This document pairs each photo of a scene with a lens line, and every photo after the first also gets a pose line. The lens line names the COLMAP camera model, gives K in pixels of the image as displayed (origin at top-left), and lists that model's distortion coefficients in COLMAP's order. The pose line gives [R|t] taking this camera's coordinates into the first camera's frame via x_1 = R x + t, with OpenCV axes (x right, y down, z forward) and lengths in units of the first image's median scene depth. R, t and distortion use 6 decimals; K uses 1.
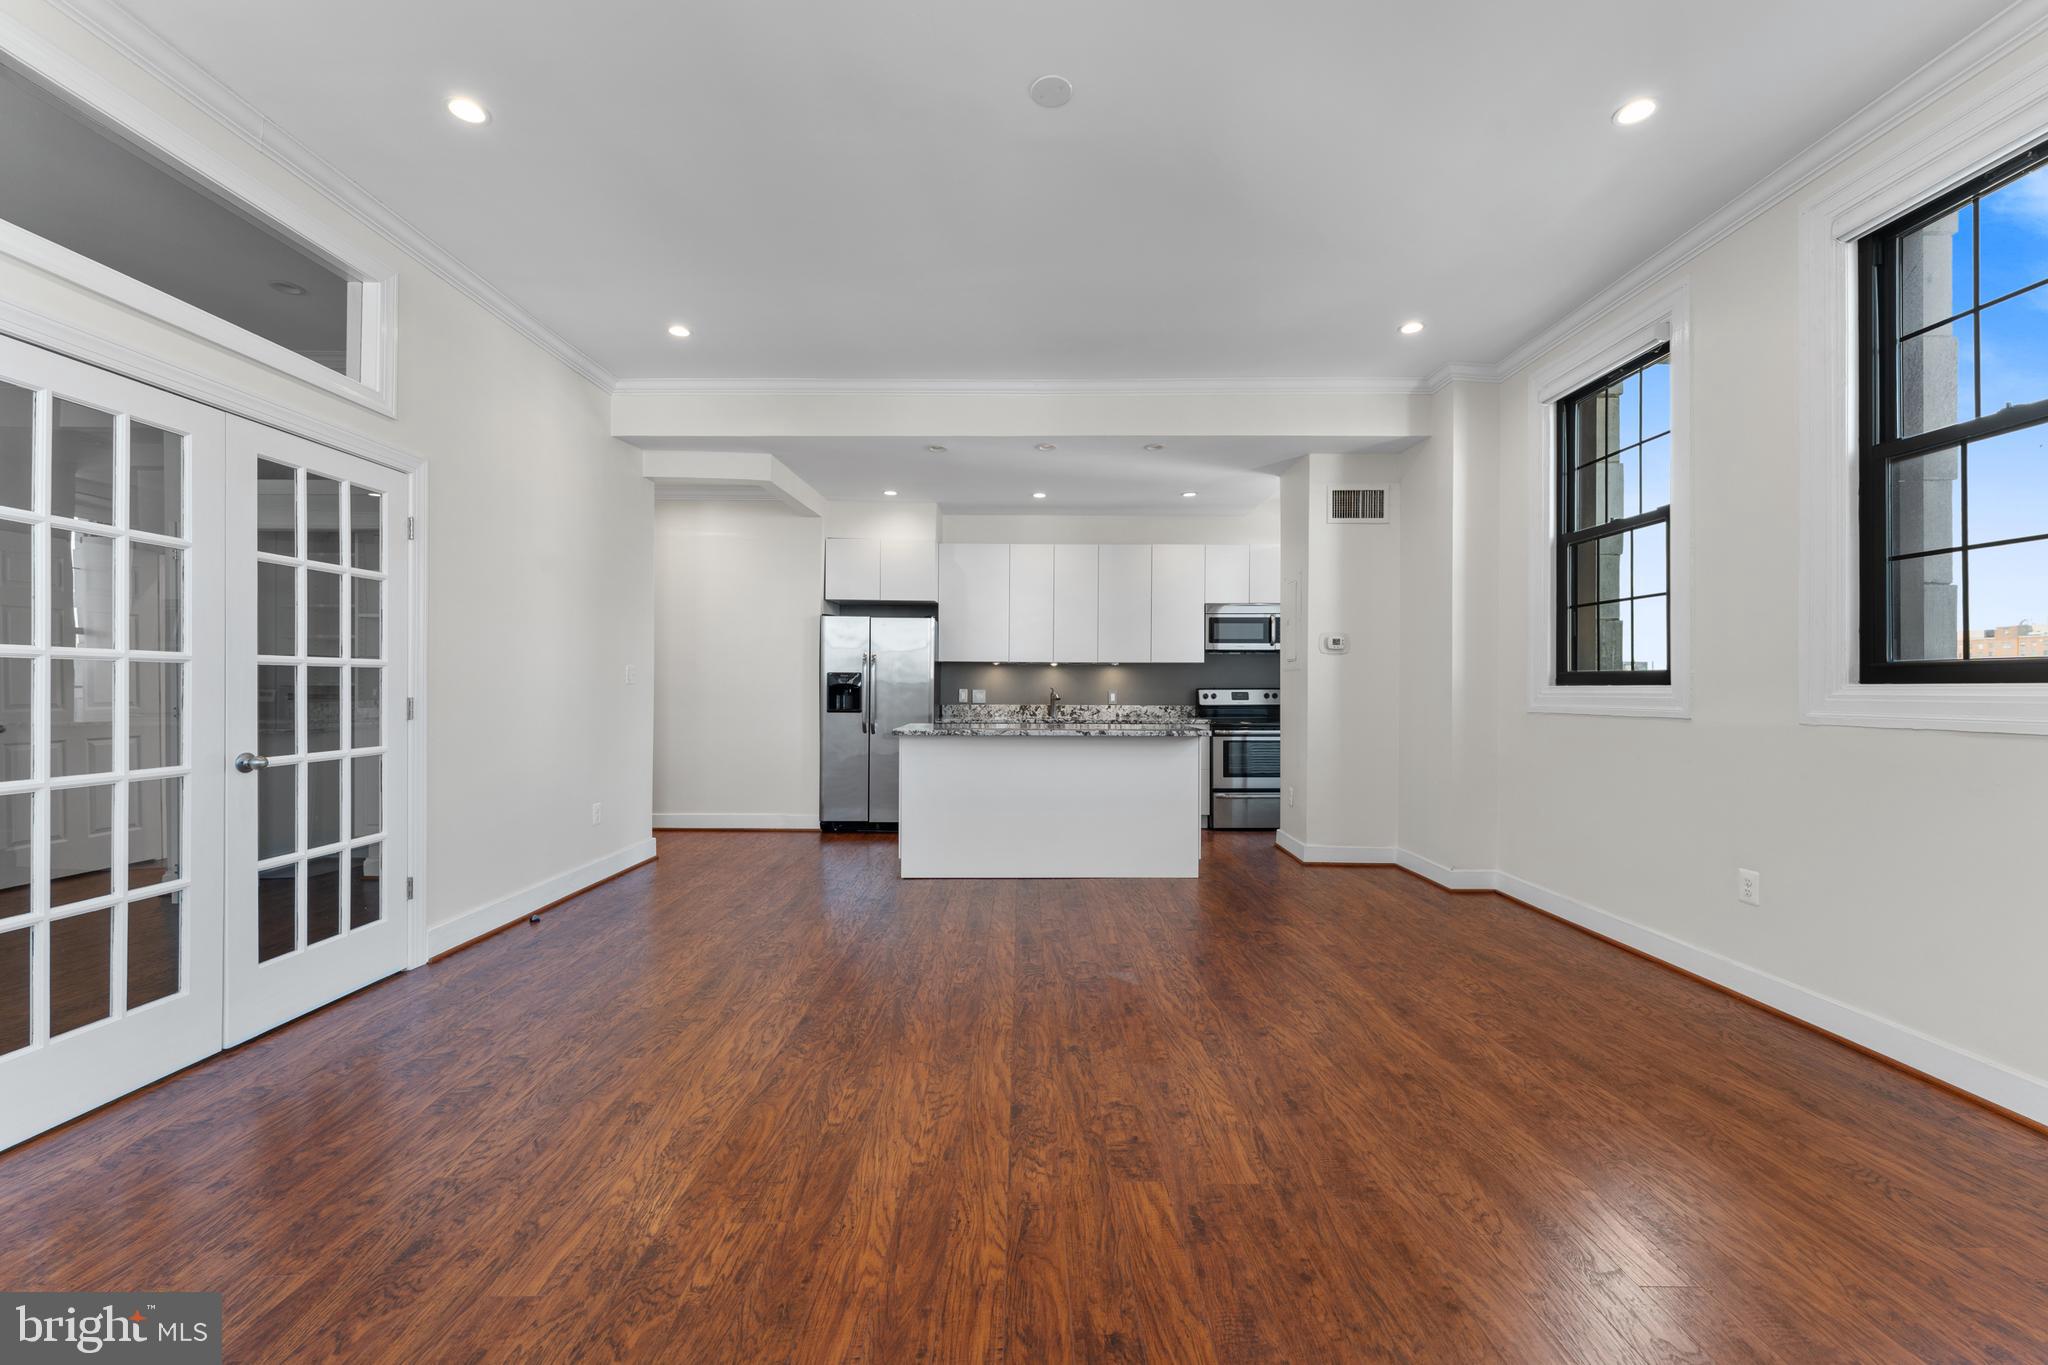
lens RADIAL K [[809.7, 0, 1023.9], [0, 809.7, 683.3], [0, 0, 1]] dist [-0.000755, -0.000818]
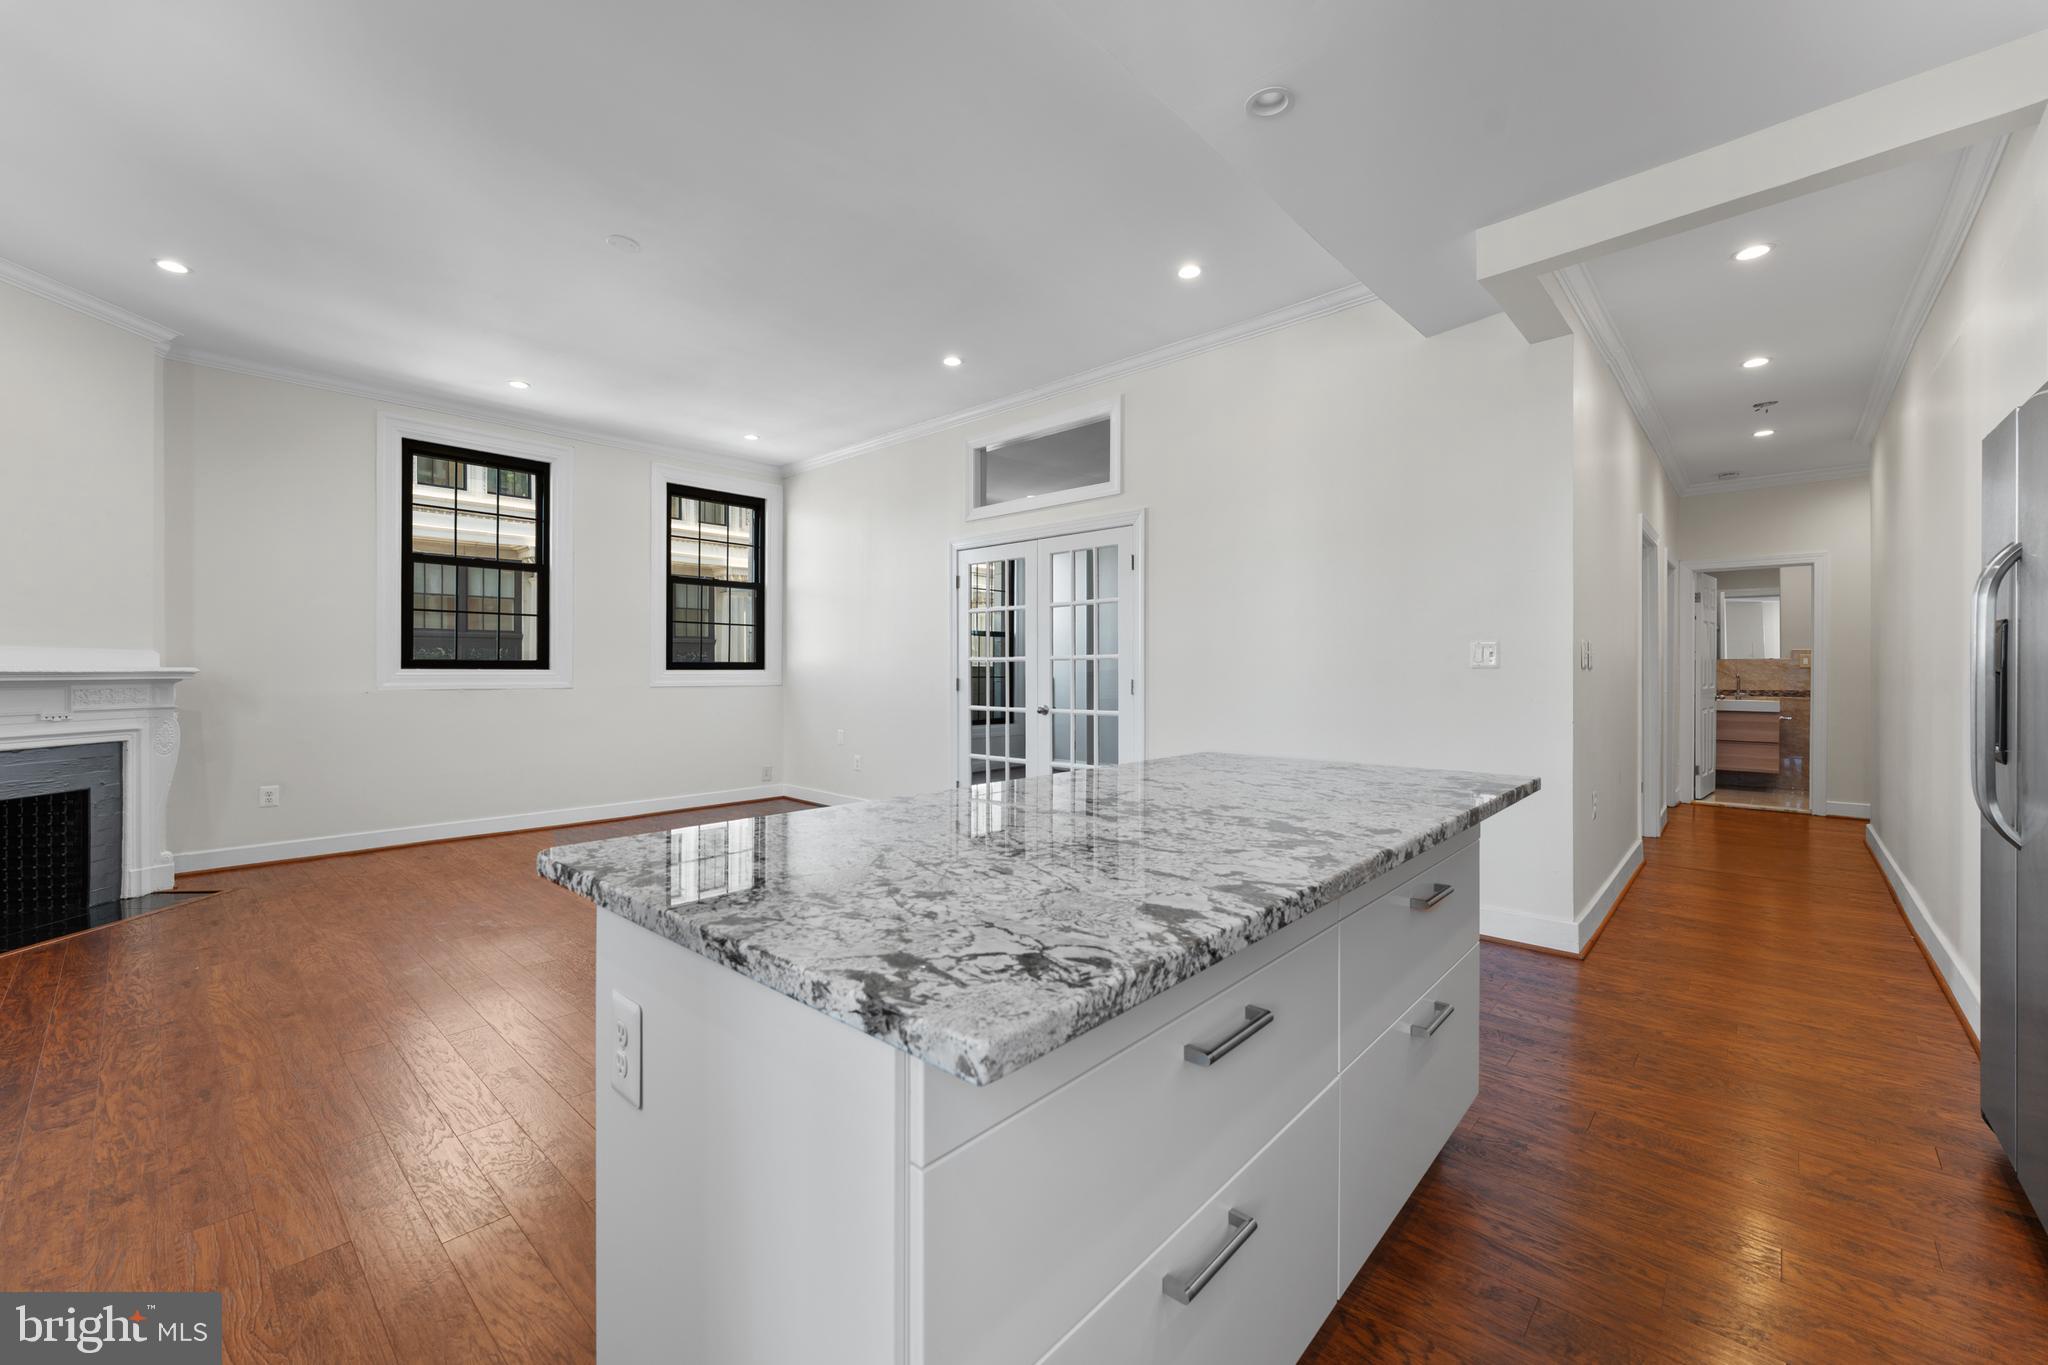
lens RADIAL K [[809.7, 0, 1011.7], [0, 809.7, 683.8], [0, 0, 1]] dist [-0.000755, -0.000818]
pose [[-0.673952, 0.000240, -0.738776, 0.220971], [0.004499, 0.999983, -0.003780, 0.011142], [0.738762, -0.005871, -0.673941, 0.886642]]
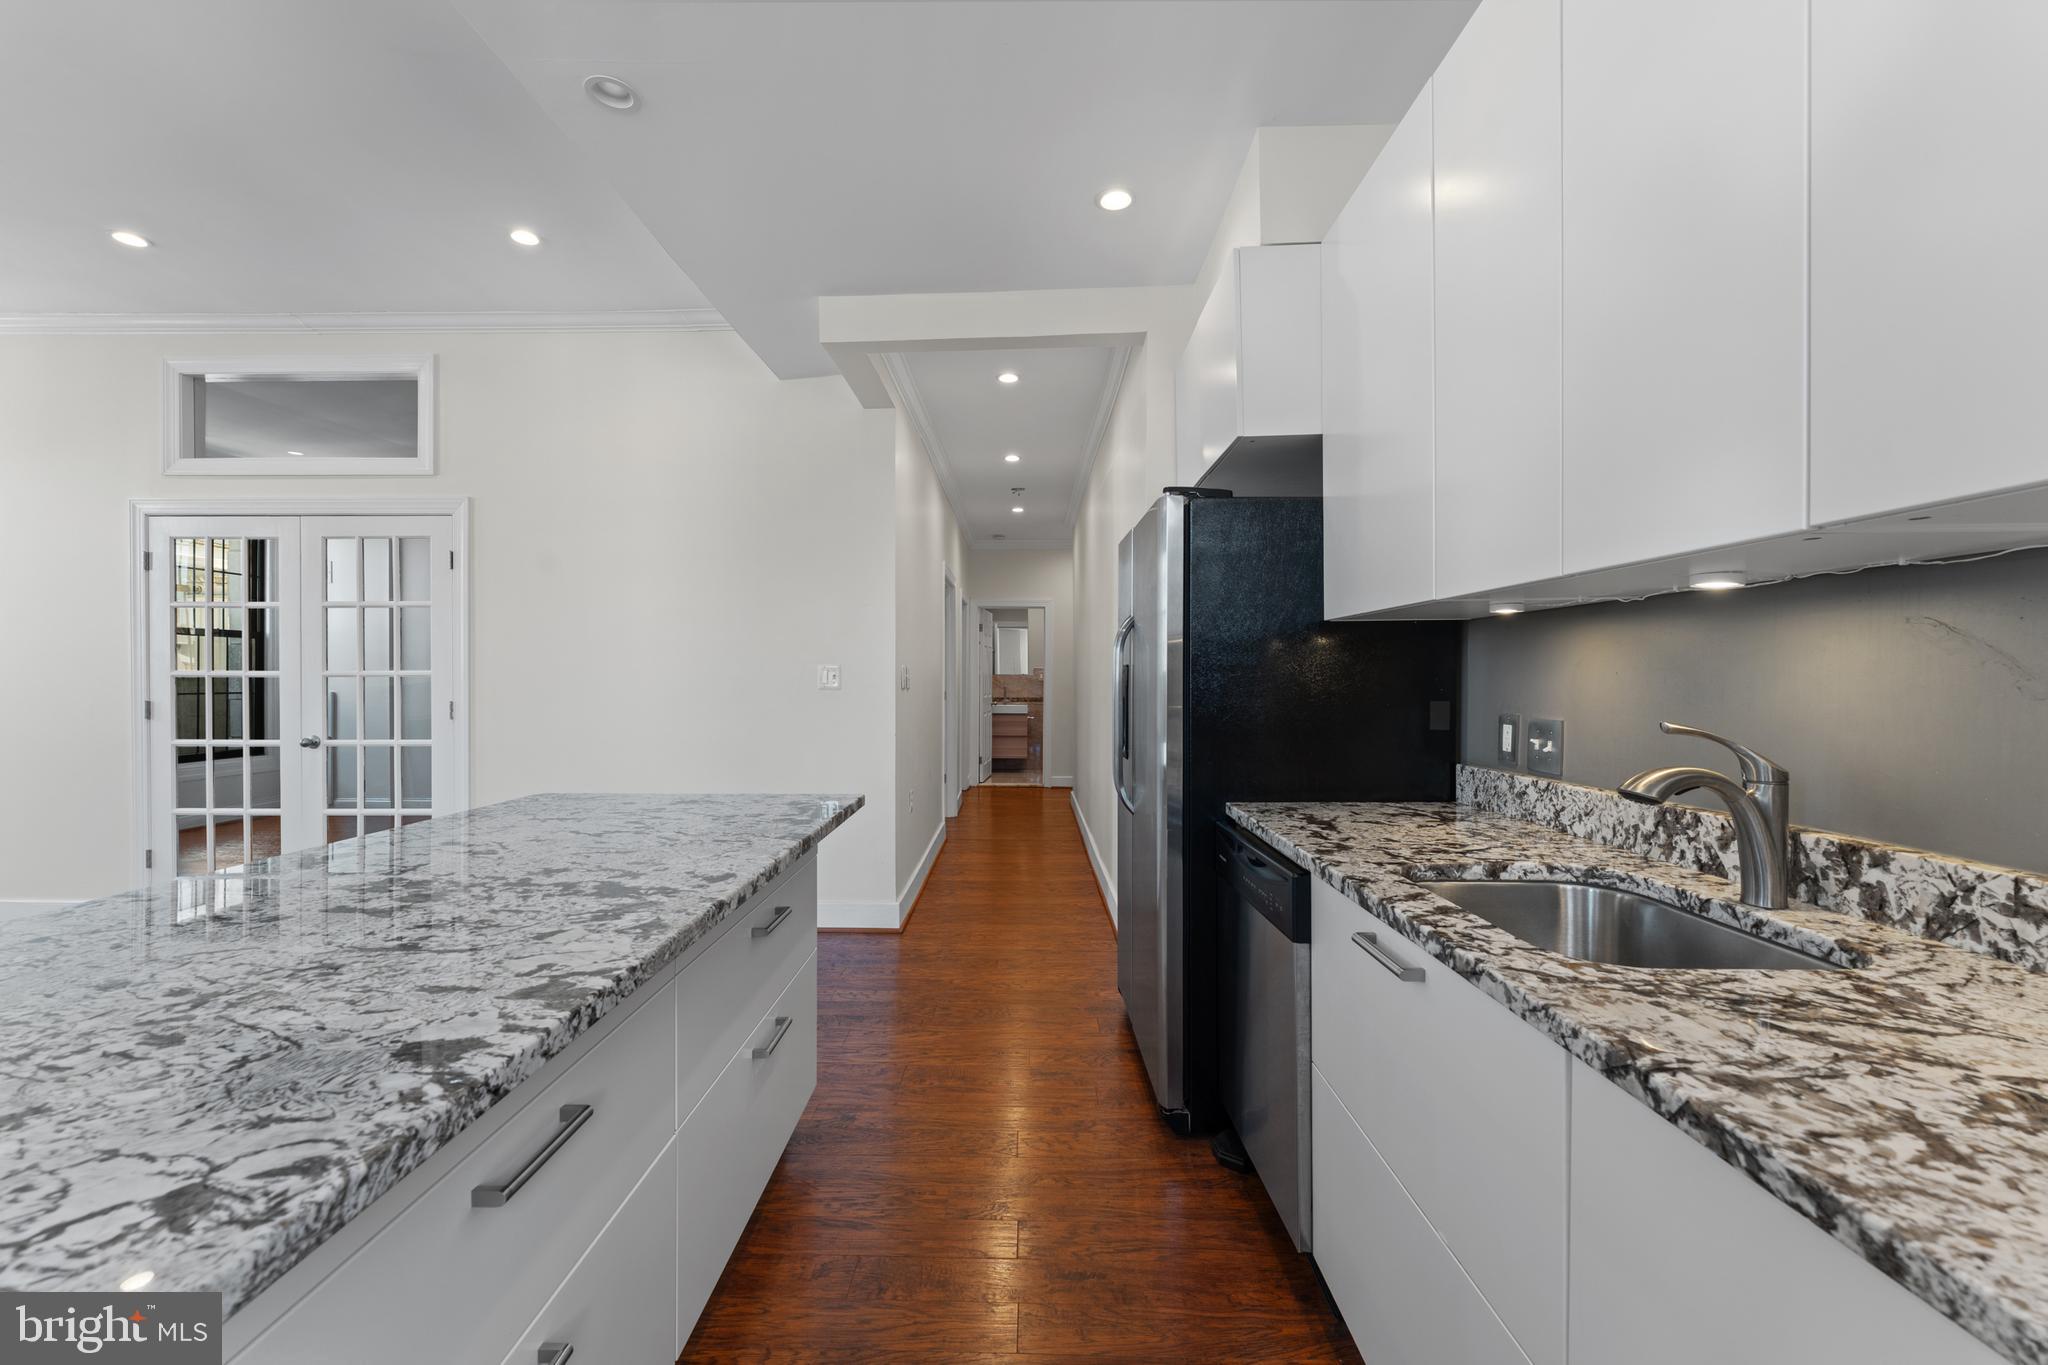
lens RADIAL K [[809.7, 0, 1011.0], [0, 809.7, 682.1], [0, 0, 1]] dist [-0.000755, -0.000818]
pose [[-0.009237, 0.001778, -0.999956, 0.210794], [0.004844, 0.999987, 0.001733, -0.004592], [0.999946, -0.004828, -0.009246, 0.896180]]
